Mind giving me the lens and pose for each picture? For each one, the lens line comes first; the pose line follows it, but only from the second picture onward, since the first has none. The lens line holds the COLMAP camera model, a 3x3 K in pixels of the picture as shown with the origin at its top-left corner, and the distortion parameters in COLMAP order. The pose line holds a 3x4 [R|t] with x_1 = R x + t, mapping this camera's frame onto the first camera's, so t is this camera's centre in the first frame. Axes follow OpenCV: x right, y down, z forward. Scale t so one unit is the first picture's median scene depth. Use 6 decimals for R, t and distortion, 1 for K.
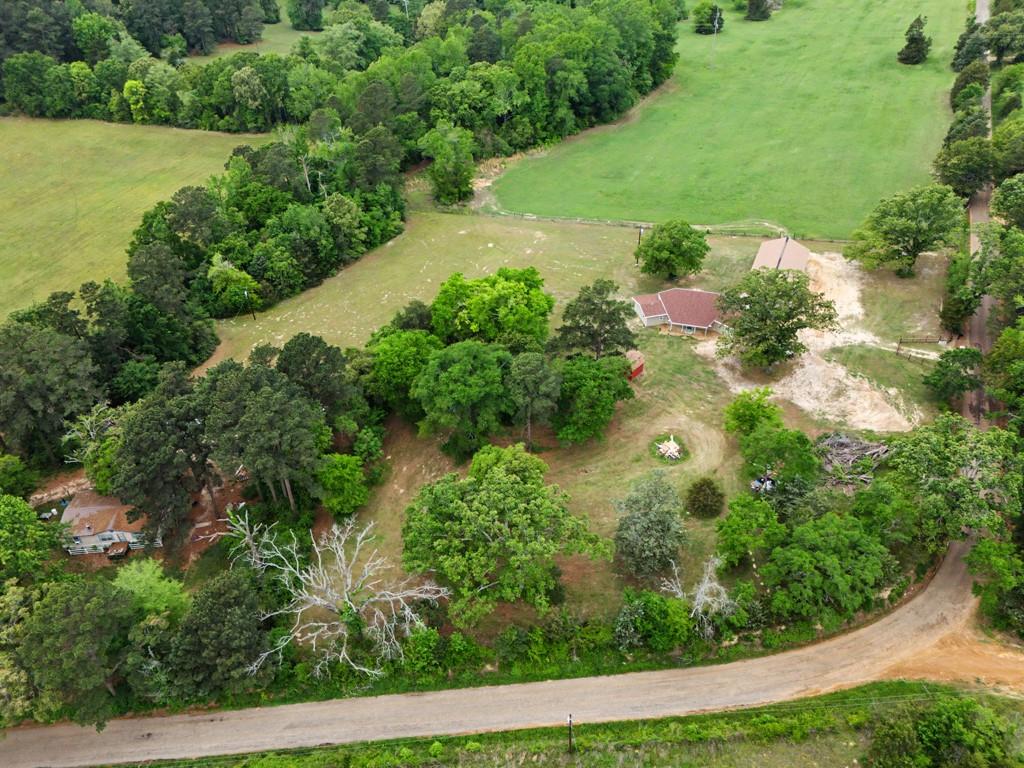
lens RADIAL K [[773.5, 0, 512.7], [0, 773.5, 383.3], [0, 0, 1]] dist [0.002176, -0.006082]
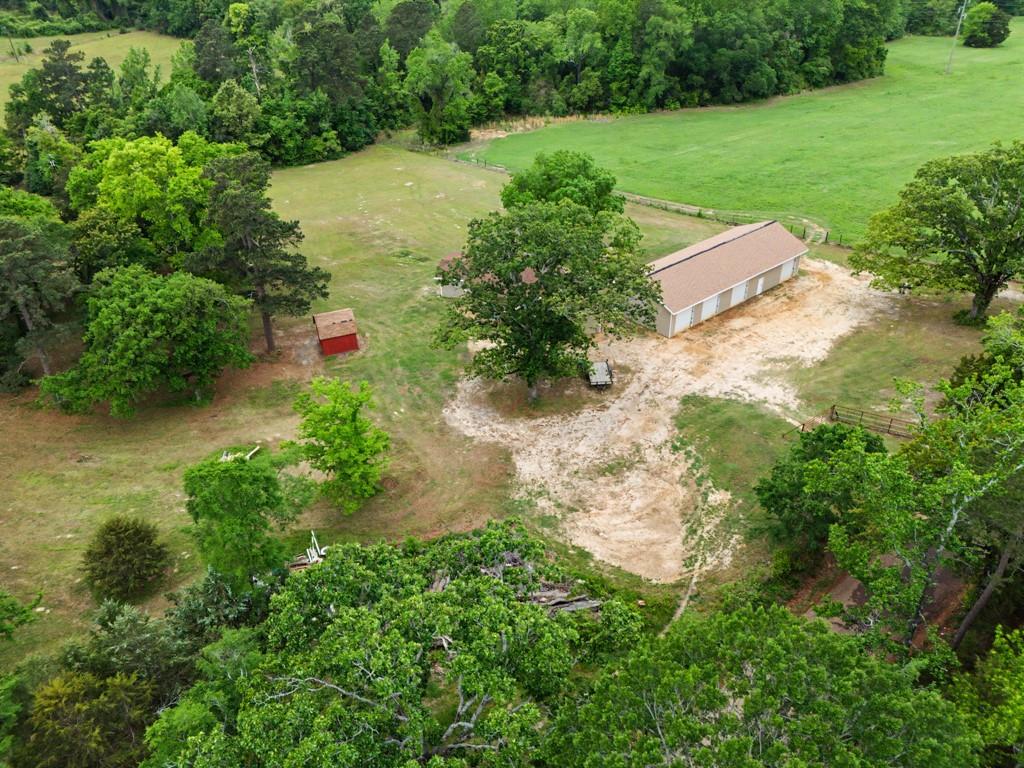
lens RADIAL K [[773.5, 0, 513.4], [0, 773.5, 385.3], [0, 0, 1]] dist [0.002176, -0.006082]
pose [[0.892308, 0.250084, -0.375826, 0.308436], [-0.281084, 0.959243, -0.029061, -0.003109], [0.353240, 0.131570, 0.926235, 0.310291]]
